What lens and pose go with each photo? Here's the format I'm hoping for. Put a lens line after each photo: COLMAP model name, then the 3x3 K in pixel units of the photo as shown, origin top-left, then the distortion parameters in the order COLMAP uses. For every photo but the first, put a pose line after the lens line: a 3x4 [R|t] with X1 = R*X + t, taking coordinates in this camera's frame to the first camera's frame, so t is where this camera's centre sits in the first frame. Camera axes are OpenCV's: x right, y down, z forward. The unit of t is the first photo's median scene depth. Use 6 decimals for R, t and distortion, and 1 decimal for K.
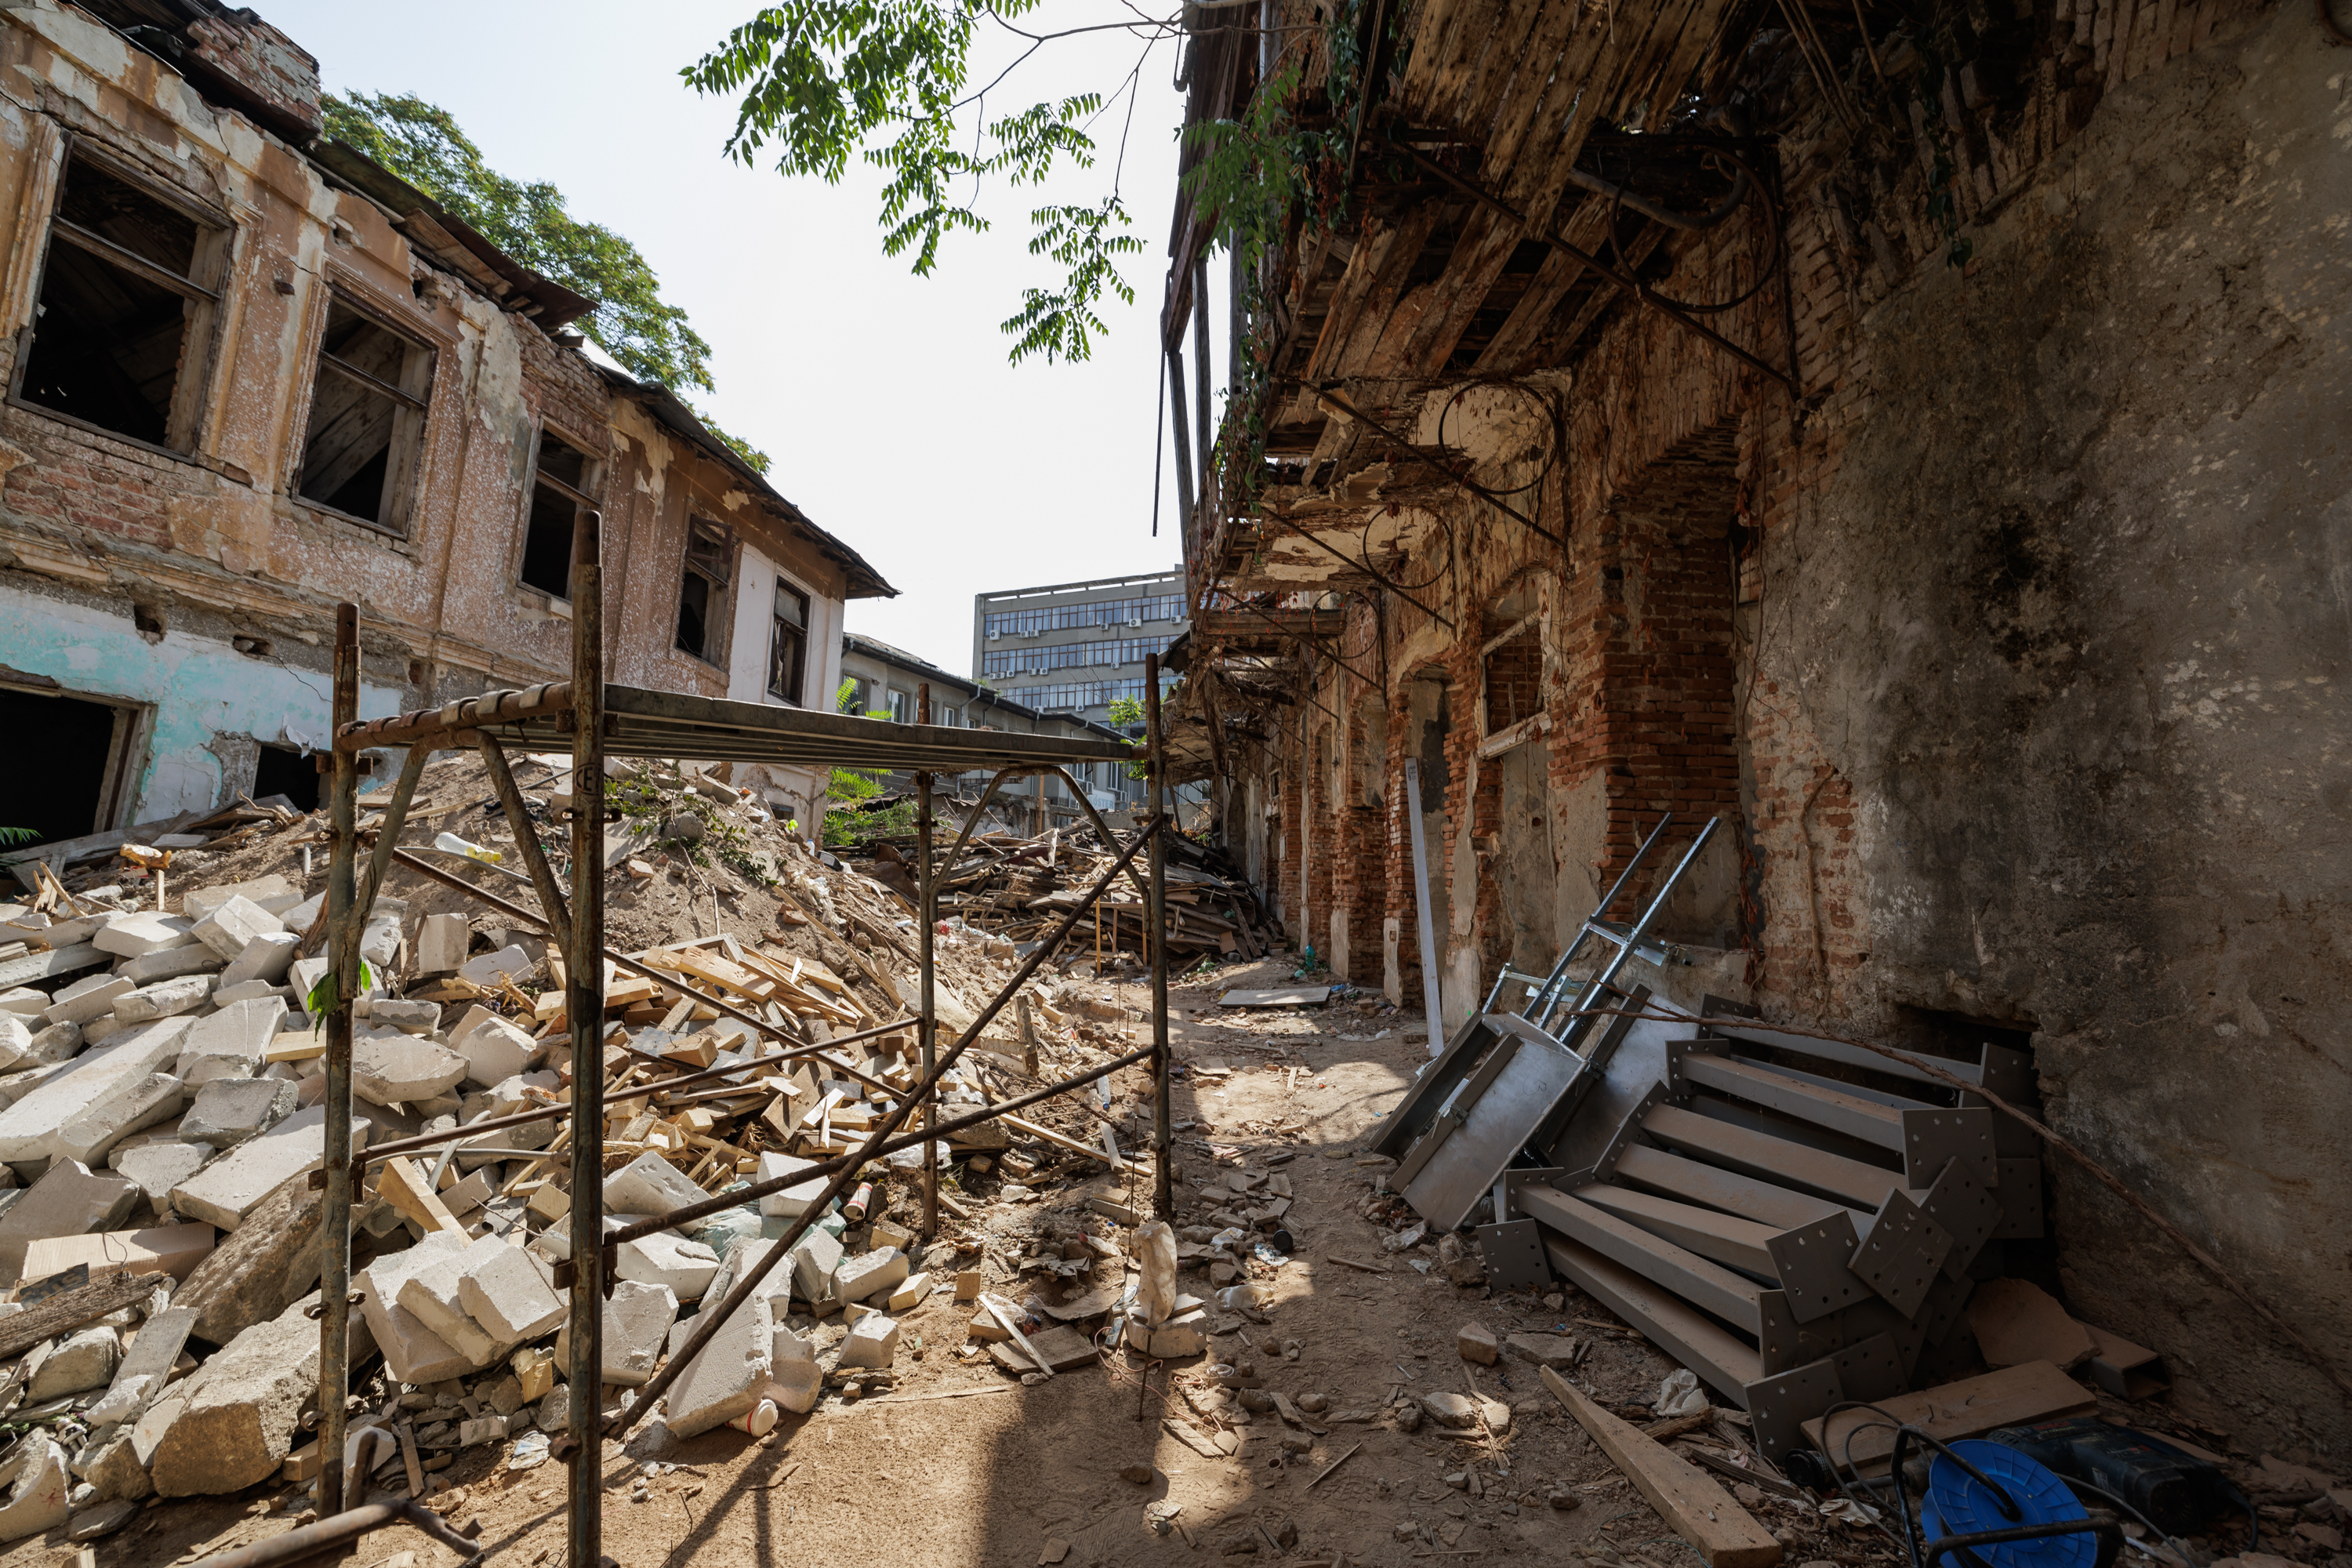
lens RADIAL K [[983.0, 0, 1161.2], [0, 983.0, 777.9], [0, 0, 1]] dist [0.001513, -0.000119]
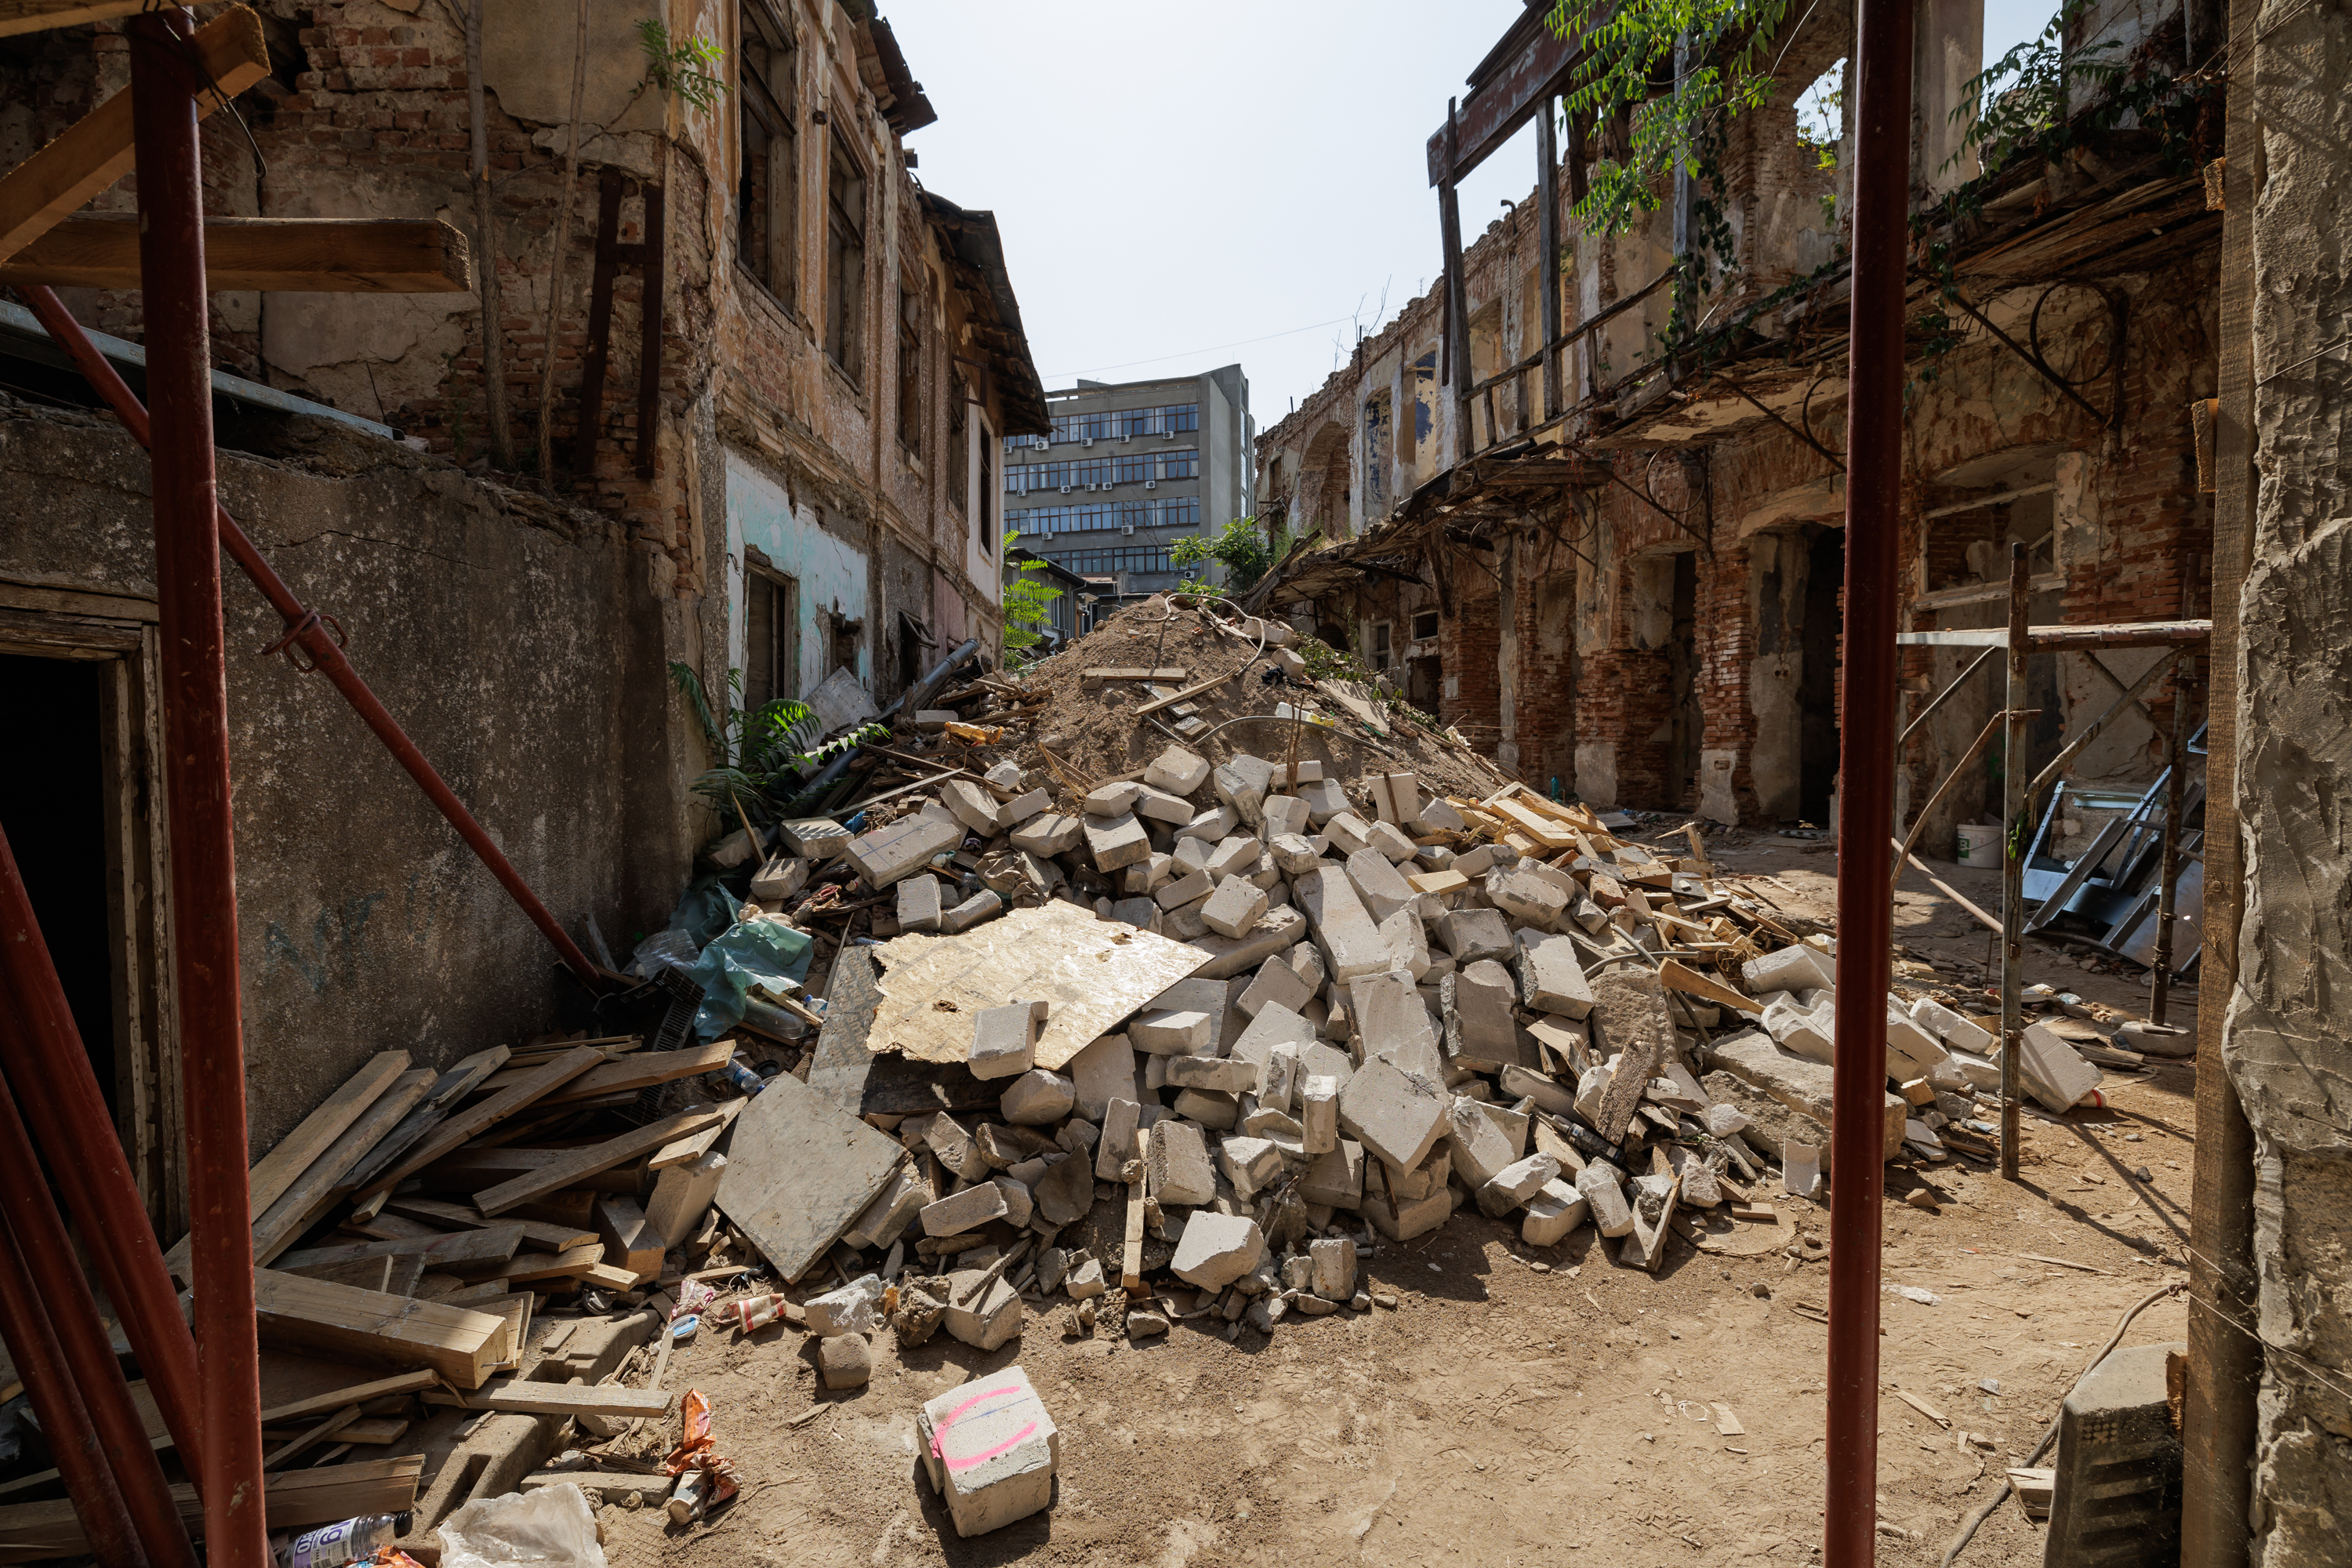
lens RADIAL K [[1016.0, 0, 1168.8], [0, 1016.0, 775.2], [0, 0, 1]] dist [0.002286, 0.000528]
pose [[0.989497, -0.038617, 0.139303, -0.664723], [0.015915, 0.986901, 0.160541, -0.032018], [-0.143678, -0.156638, 0.977150, -0.072078]]
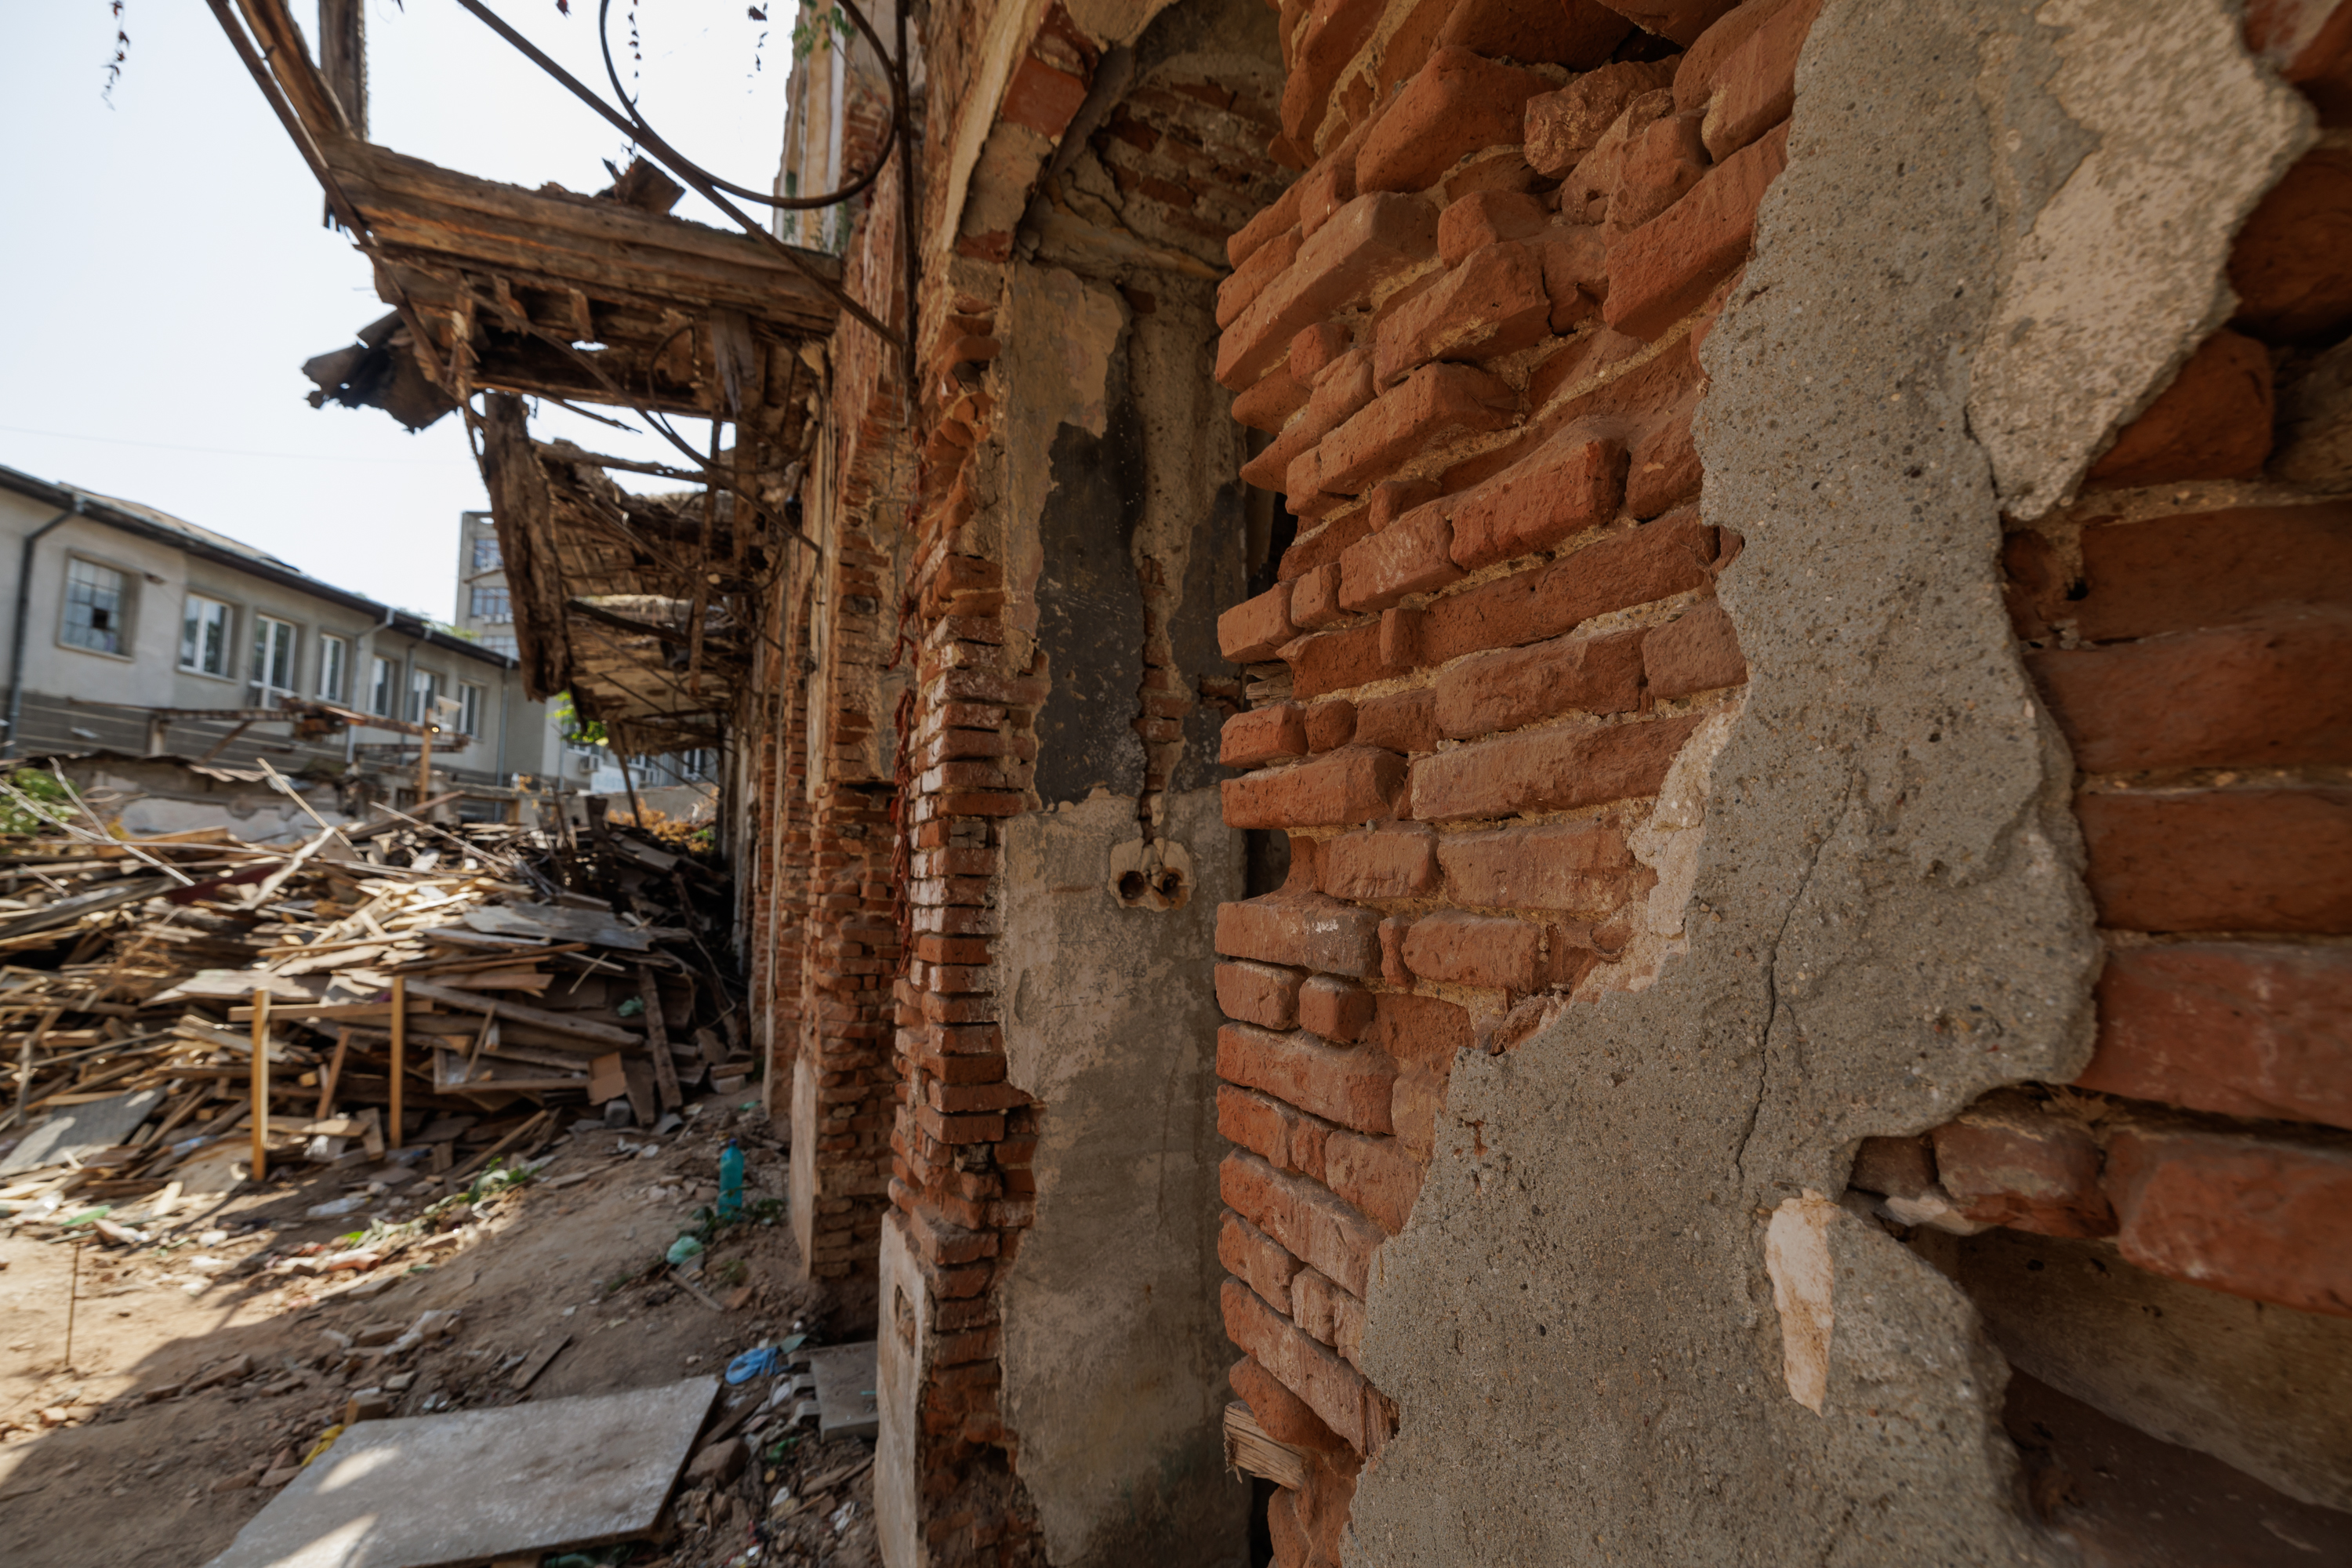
lens RADIAL K [[985.3, 0, 1176.0], [0, 985.3, 784.0], [0, 0, 1]] dist [0.000954, 0.000267]
pose [[0.915750, 0.016225, 0.401420, 0.233609], [-0.024062, 0.999605, 0.014488, 0.031325], [-0.401027, -0.022926, 0.915779, 0.896401]]
